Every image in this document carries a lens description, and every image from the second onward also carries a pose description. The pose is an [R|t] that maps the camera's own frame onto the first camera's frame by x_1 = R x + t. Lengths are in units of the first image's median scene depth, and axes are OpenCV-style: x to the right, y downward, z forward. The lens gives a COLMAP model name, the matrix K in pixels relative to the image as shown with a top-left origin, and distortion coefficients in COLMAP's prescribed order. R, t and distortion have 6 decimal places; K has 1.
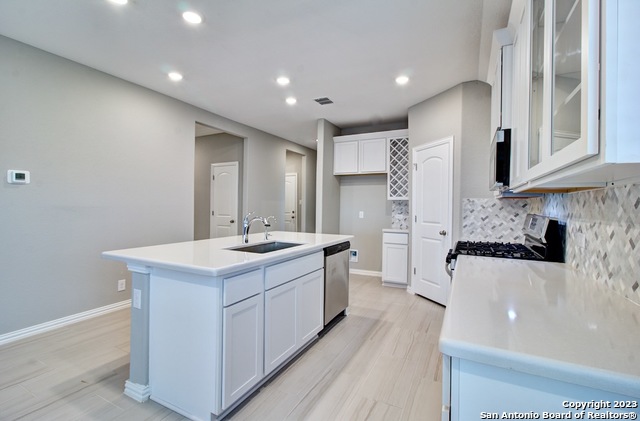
lens RADIAL K [[291.5, 0, 324.3], [0, 291.5, 205.9], [0, 0, 1]] dist [-0.006601, 0.002702]
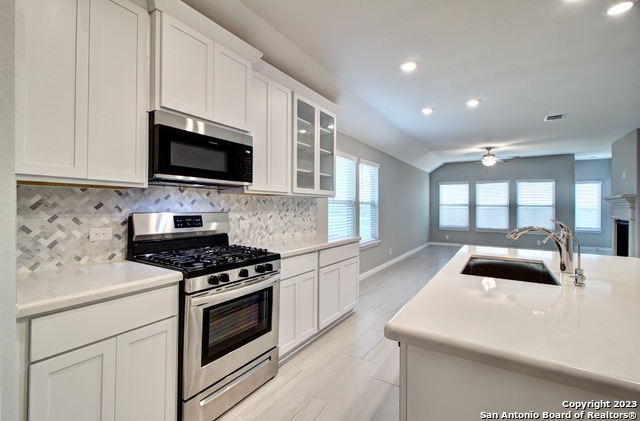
lens RADIAL K [[291.5, 0, 318.3], [0, 291.5, 202.1], [0, 0, 1]] dist [-0.006601, 0.002702]
pose [[-0.994742, -0.016530, 0.101074, 0.134885], [-0.017865, 0.999764, -0.012321, 0.001185], [-0.100847, -0.014061, -0.994803, 1.216582]]
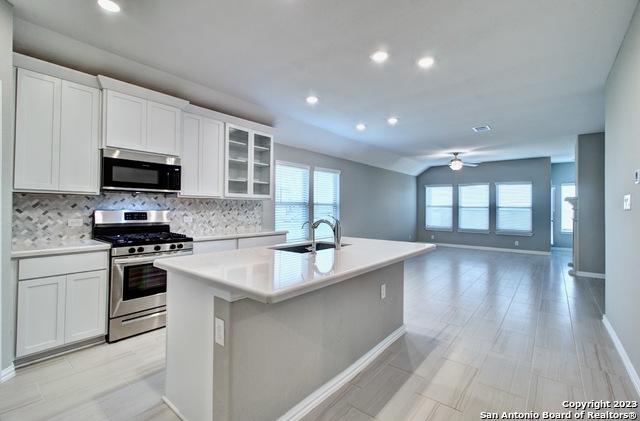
lens RADIAL K [[291.5, 0, 318.8], [0, 291.5, 202.6], [0, 0, 1]] dist [-0.006601, 0.002702]
pose [[-0.976197, -0.017658, 0.216164, -0.302604], [-0.020971, 0.999695, -0.013043, -0.004470], [-0.215868, -0.017266, -0.976270, 1.418970]]
